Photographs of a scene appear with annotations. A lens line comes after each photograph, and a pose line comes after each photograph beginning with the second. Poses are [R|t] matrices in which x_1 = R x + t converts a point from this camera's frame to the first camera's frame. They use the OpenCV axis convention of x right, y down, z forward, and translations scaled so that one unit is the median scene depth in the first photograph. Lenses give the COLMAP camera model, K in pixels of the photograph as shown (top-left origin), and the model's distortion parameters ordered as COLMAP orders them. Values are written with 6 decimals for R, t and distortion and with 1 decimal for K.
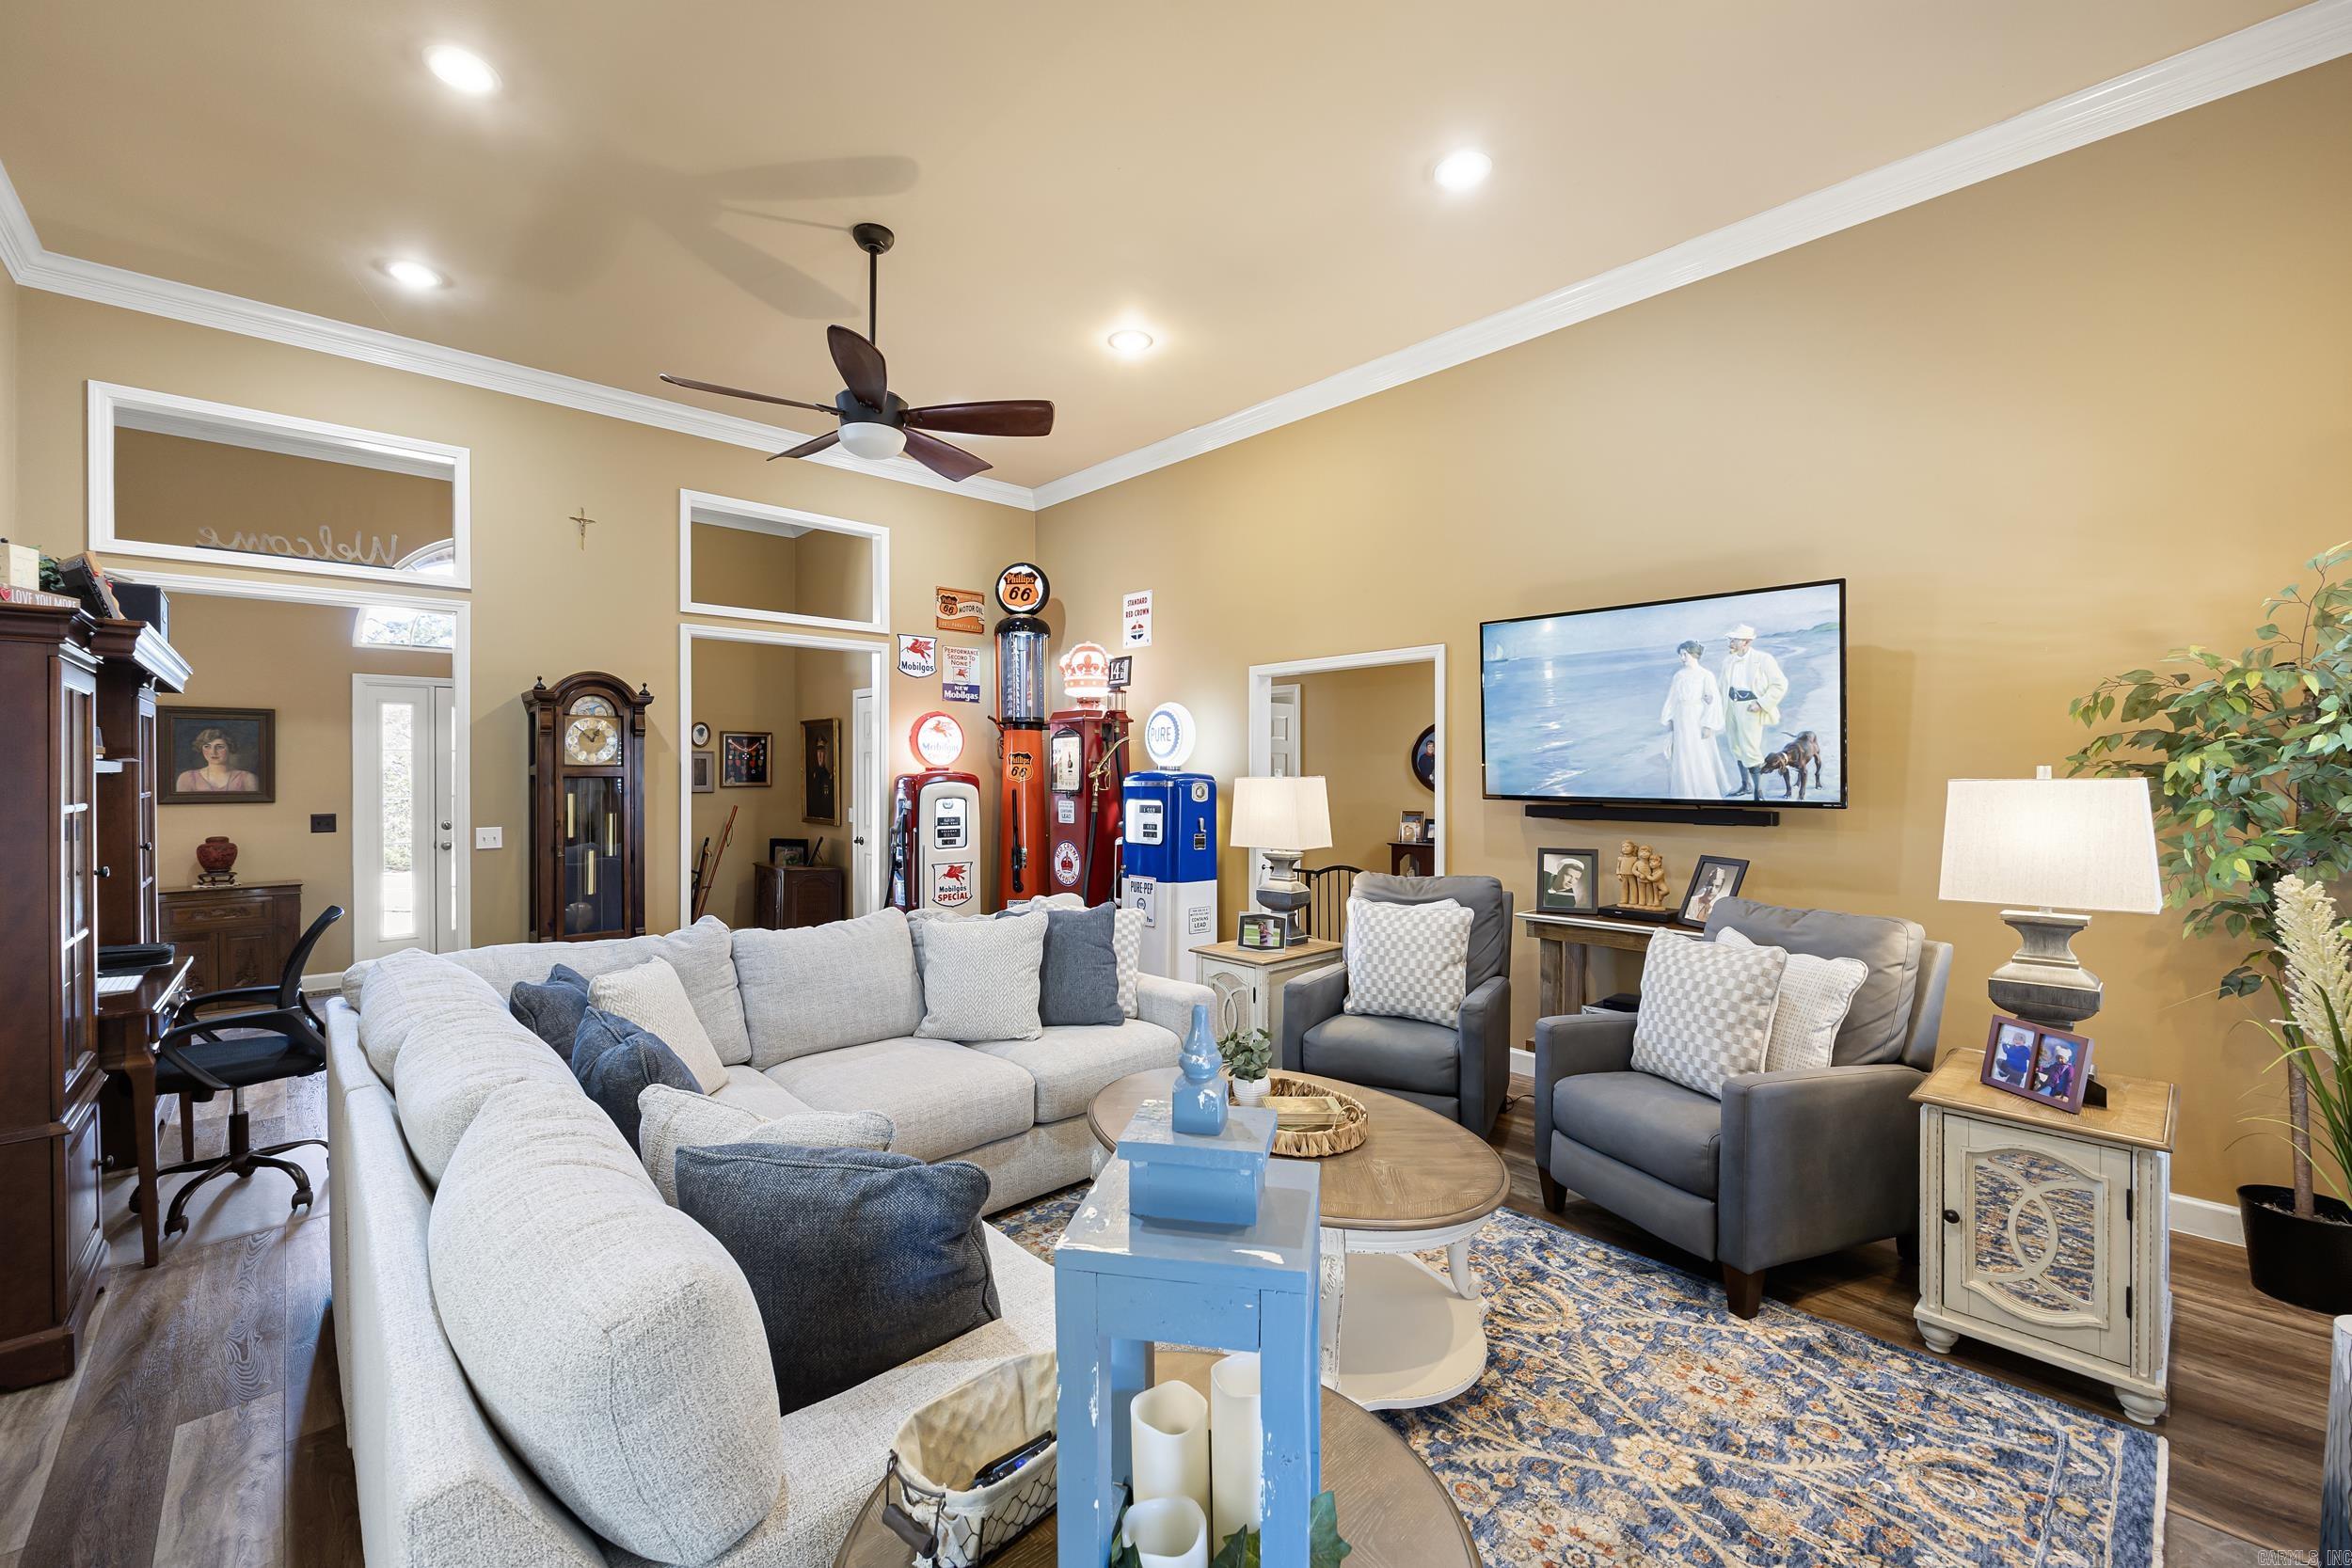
lens RADIAL K [[953.9, 0, 1175.2], [0, 953.9, 779.2], [0, 0, 1]] dist [-0.001995, 0.000148]
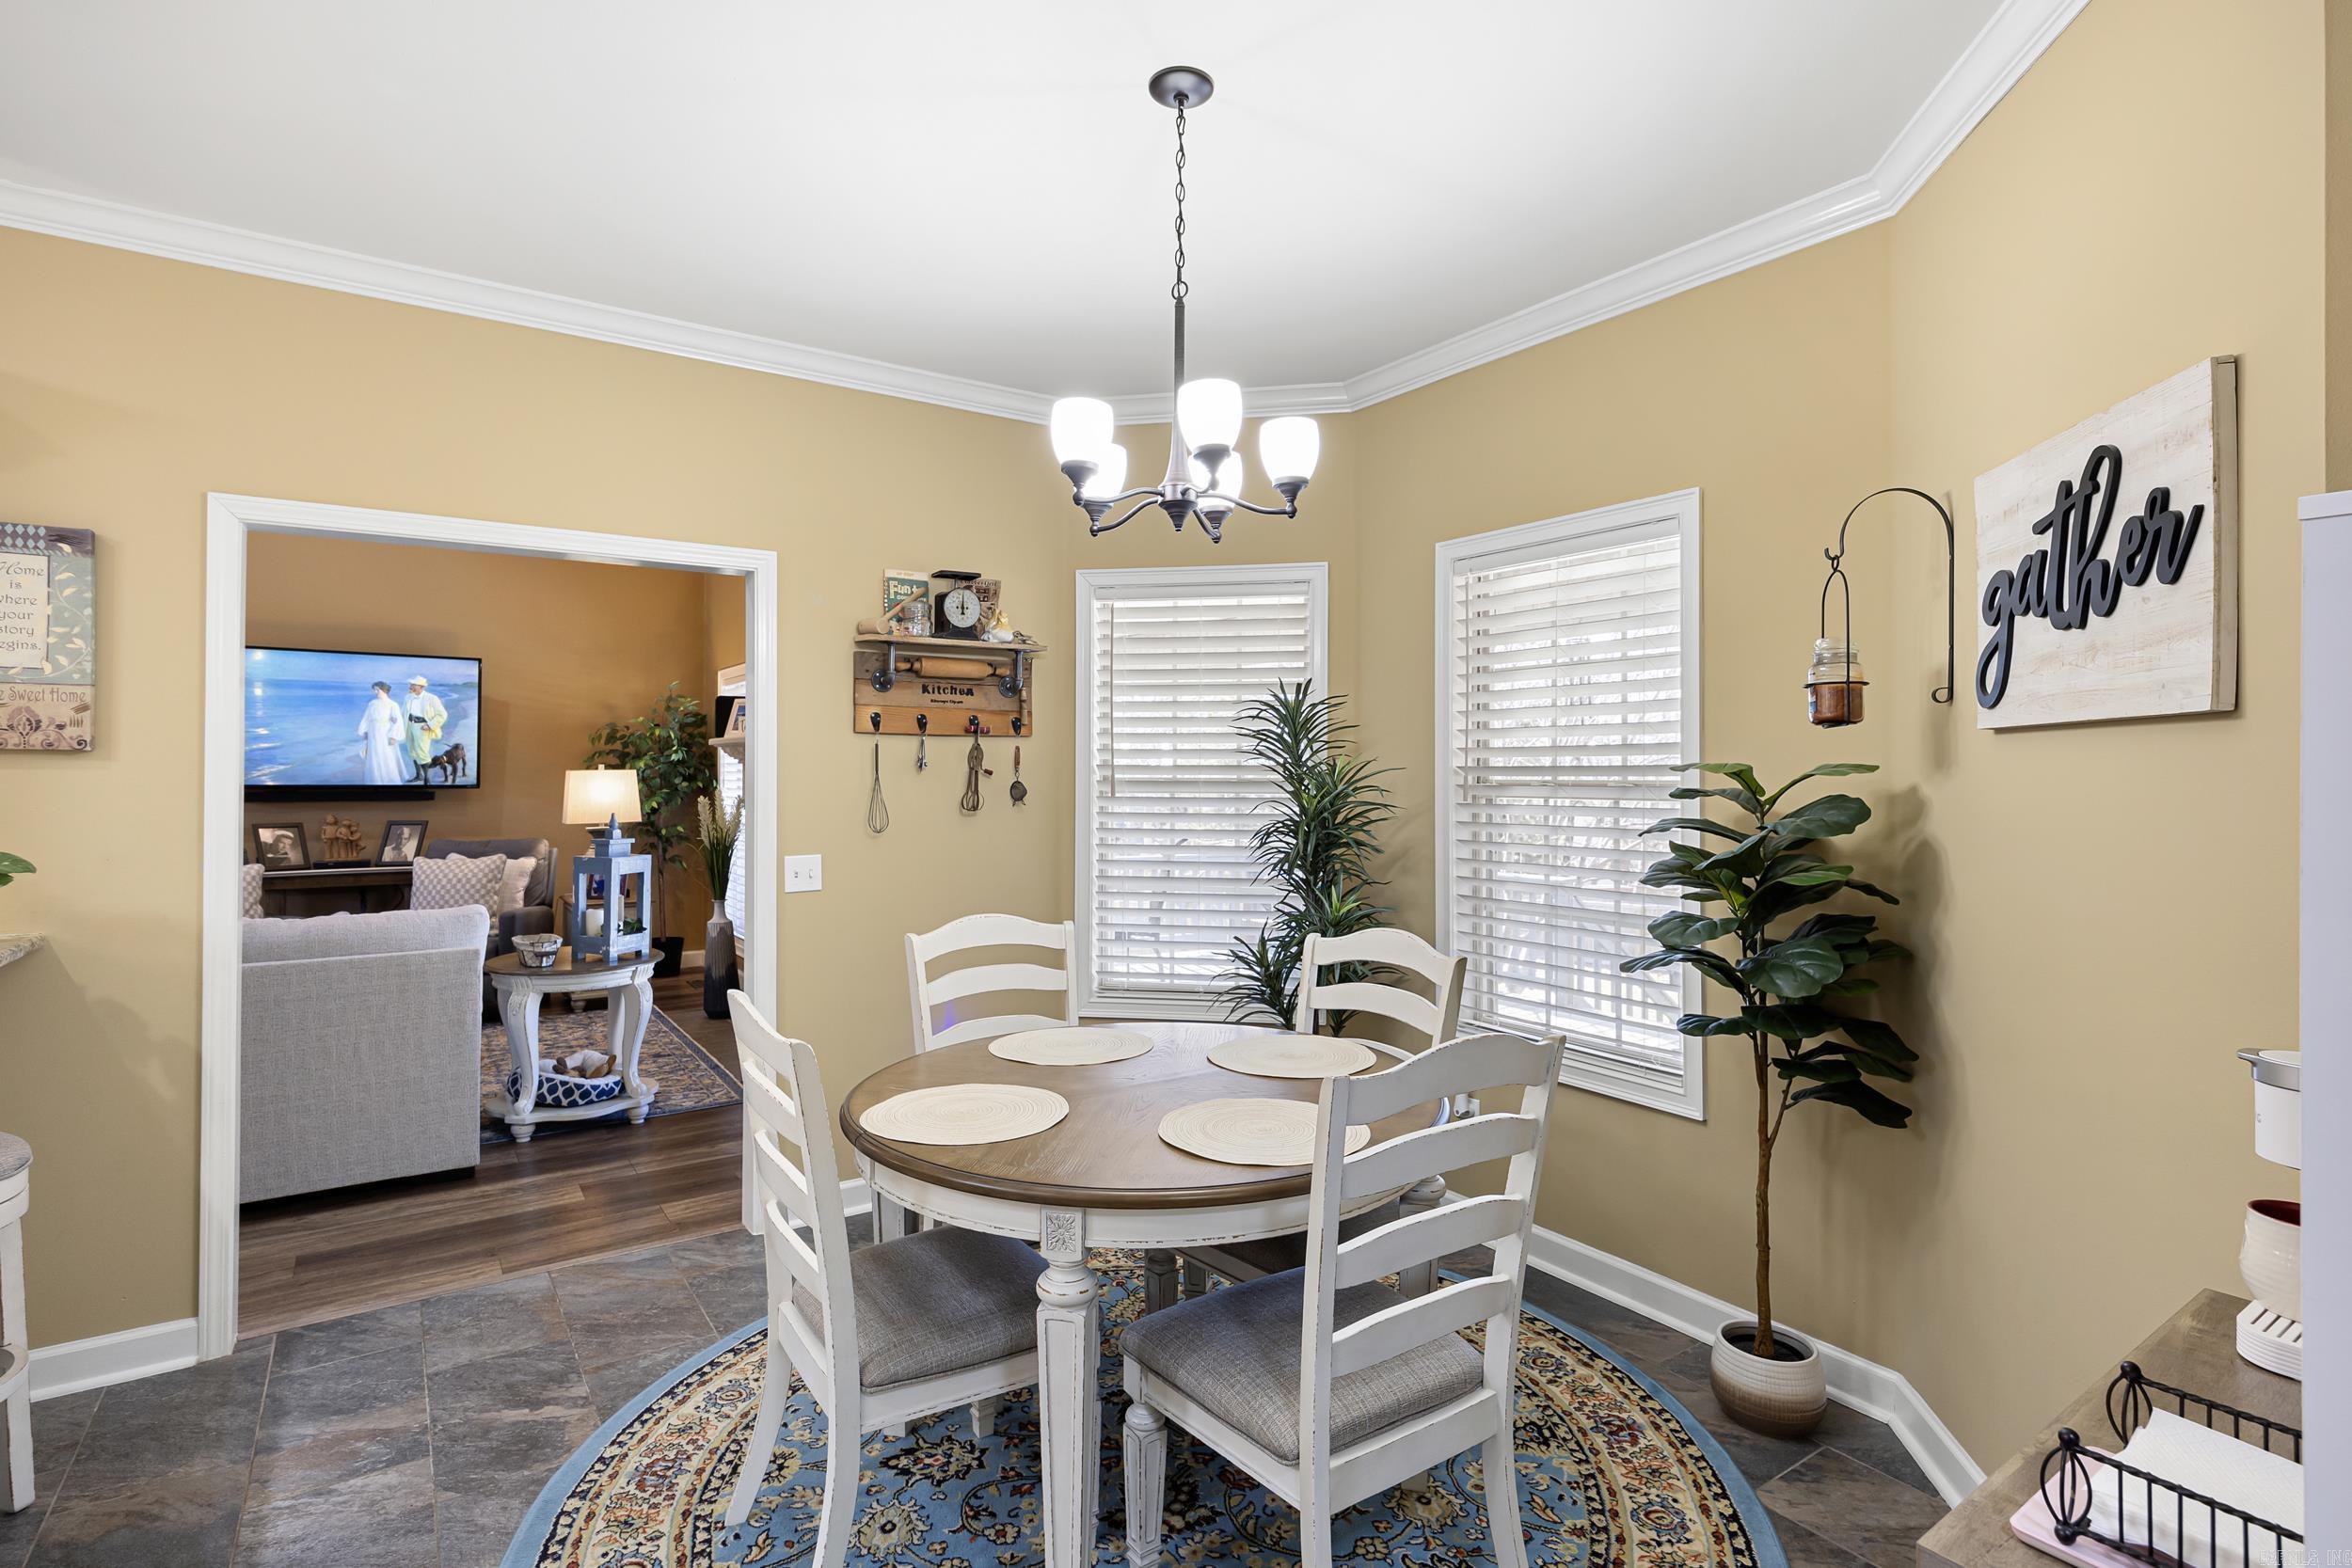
lens RADIAL K [[1134.6, 0, 1178.7], [0, 1134.6, 761.7], [0, 0, 1]] dist [0.001611, 0.000285]
pose [[0.159170, 0.012955, 0.987166, -1.098941], [0.005699, 0.999885, -0.014041, 0.017698], [-0.987235, 0.007861, 0.159078, -0.577387]]
